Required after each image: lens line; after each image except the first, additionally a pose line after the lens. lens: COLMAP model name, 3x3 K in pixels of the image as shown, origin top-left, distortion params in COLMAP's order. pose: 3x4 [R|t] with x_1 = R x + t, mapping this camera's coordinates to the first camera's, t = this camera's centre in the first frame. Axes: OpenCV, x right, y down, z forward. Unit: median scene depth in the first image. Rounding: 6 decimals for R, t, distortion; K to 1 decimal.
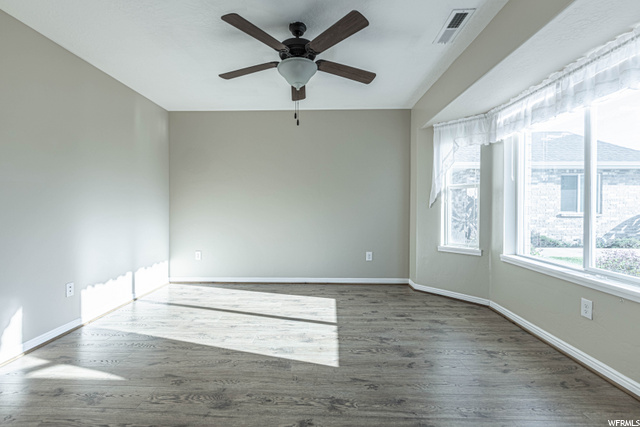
lens RADIAL K [[287.2, 0, 316.1], [0, 287.2, 210.9], [0, 0, 1]] dist [-0.000375, -0.000099]
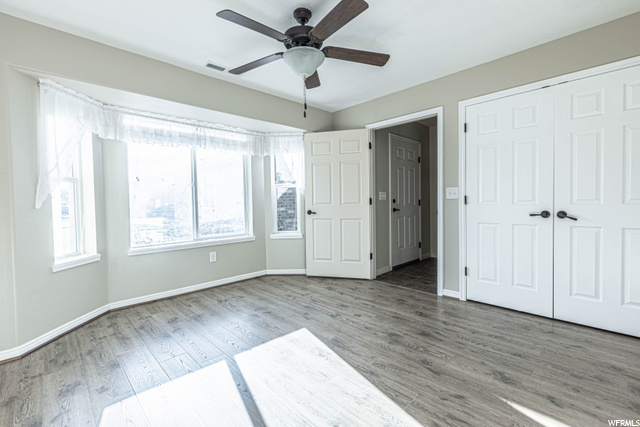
lens RADIAL K [[287.2, 0, 317.2], [0, 287.2, 209.8], [0, 0, 1]] dist [-0.000375, -0.000099]
pose [[-0.727016, -0.009948, 0.686549, -0.795345], [0.026399, 0.998751, 0.042426, -0.029541], [-0.686113, 0.048969, -0.725845, 1.762150]]
